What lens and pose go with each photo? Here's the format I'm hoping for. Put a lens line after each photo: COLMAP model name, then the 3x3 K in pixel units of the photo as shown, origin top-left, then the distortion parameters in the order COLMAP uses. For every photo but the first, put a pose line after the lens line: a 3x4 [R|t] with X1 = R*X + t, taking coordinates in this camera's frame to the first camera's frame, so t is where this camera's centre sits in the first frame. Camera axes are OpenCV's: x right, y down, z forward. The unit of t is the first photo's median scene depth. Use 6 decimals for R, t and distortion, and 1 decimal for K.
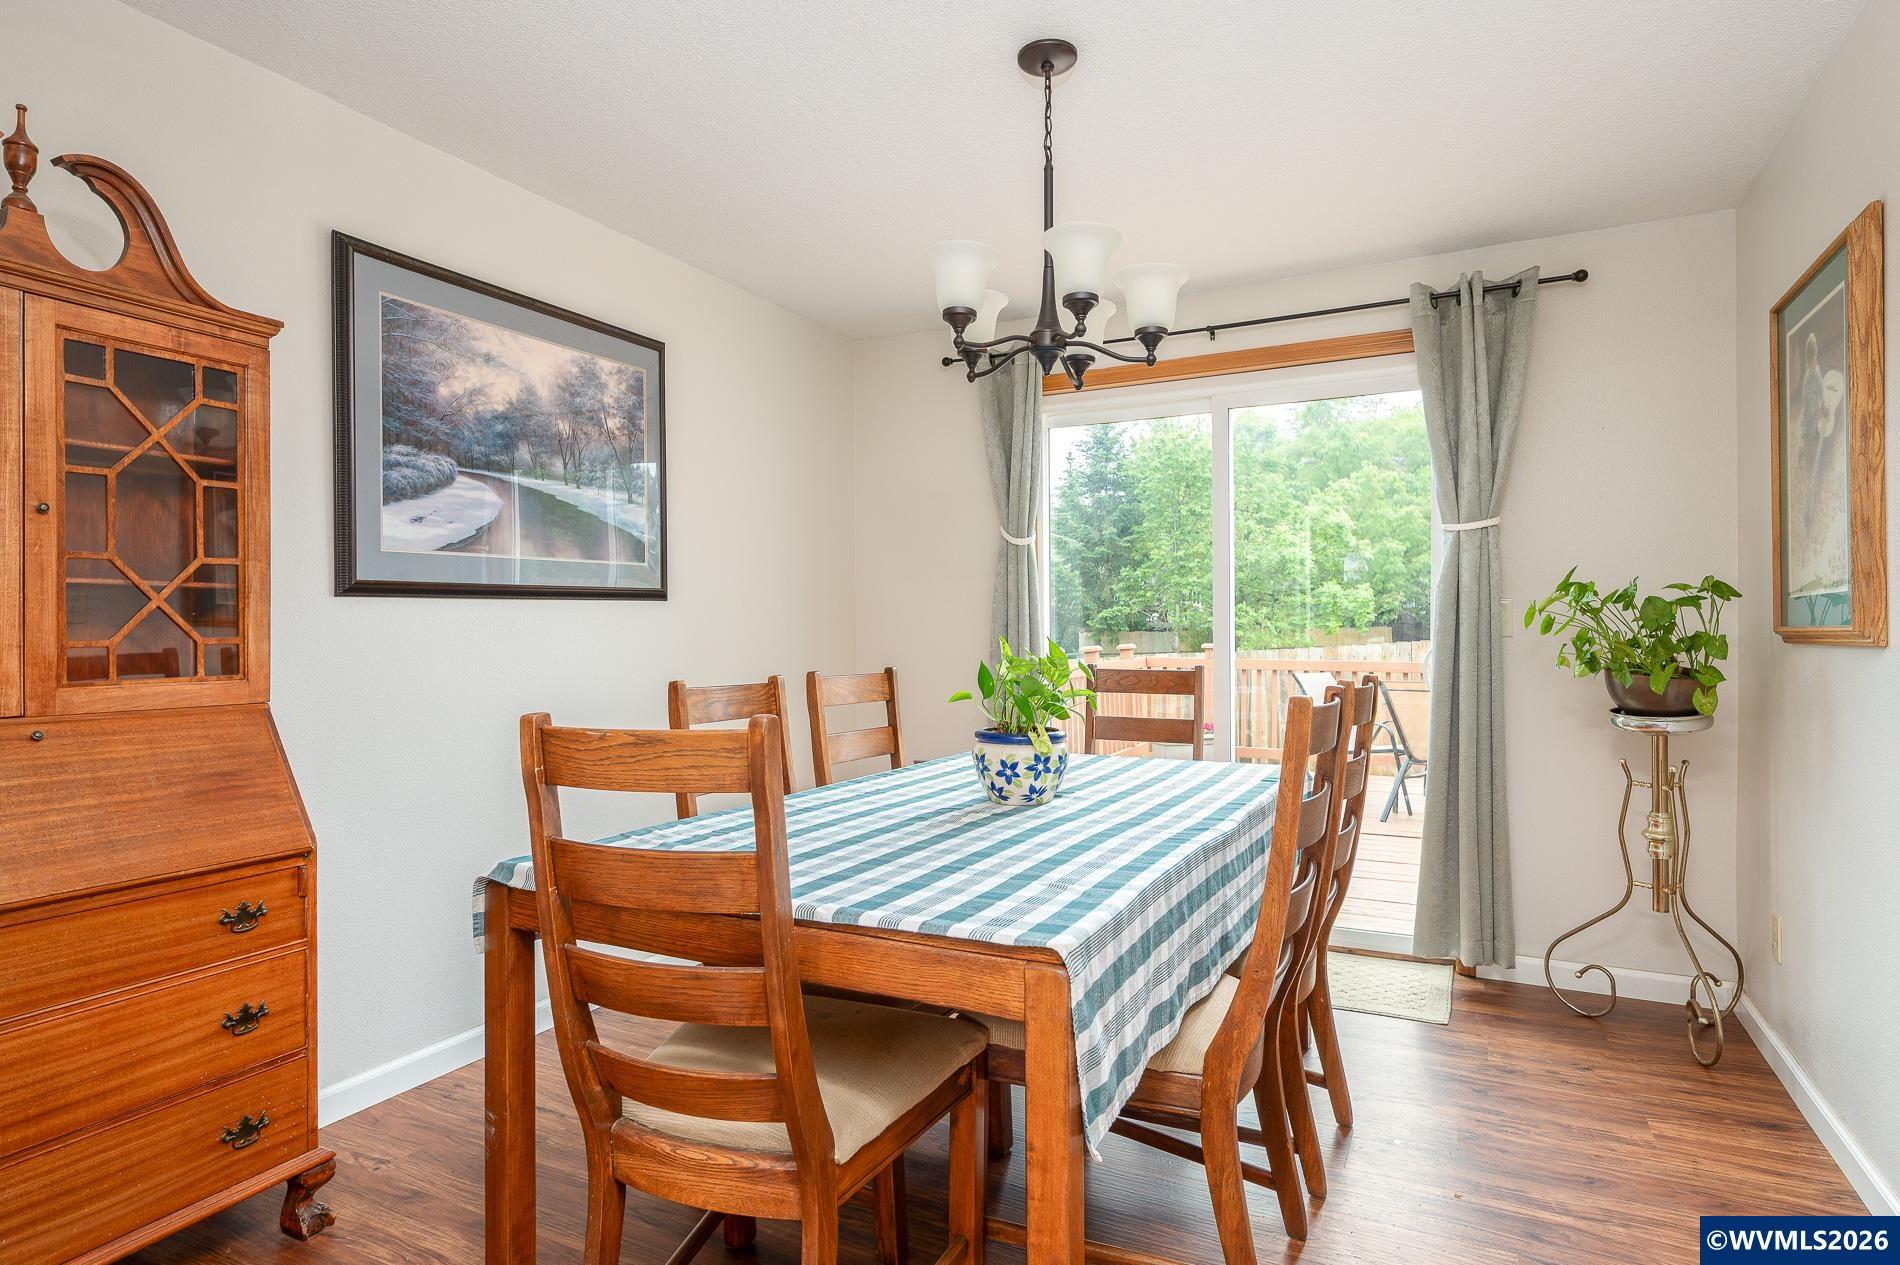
lens RADIAL K [[1027.5, 0, 948.2], [0, 1027.5, 626.0], [0, 0, 1]] dist [-0.000437, -0.000470]
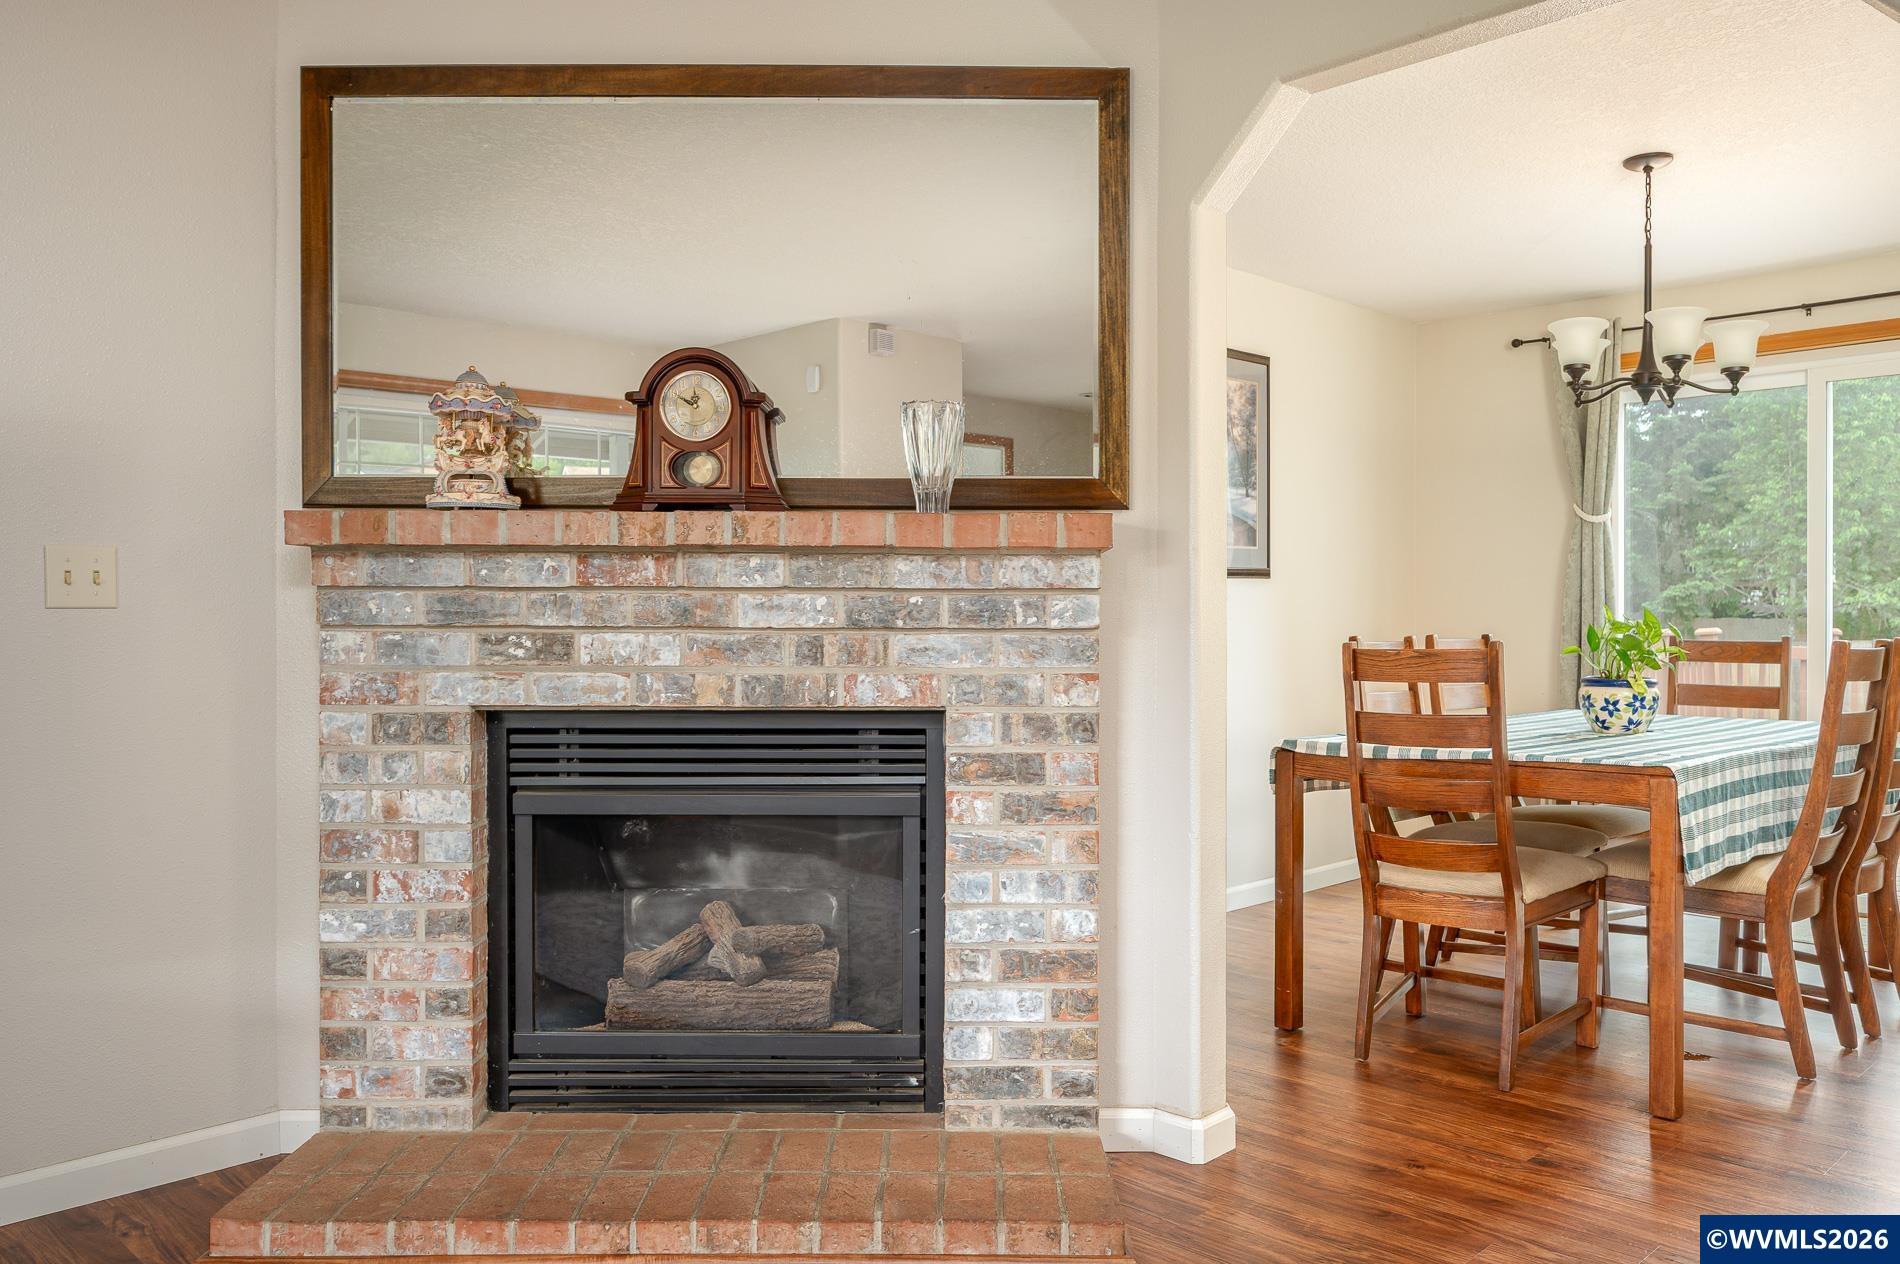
lens RADIAL K [[1426.5, 0, 950.6], [0, 1426.5, 630.0], [0, 0, 1]] dist [-0.000292, 0.006681]
pose [[0.950650, 0.005806, -0.310212, -0.178739], [-0.001532, 0.999901, 0.014019, 0.017732], [0.310263, -0.012852, 0.950564, -1.000781]]
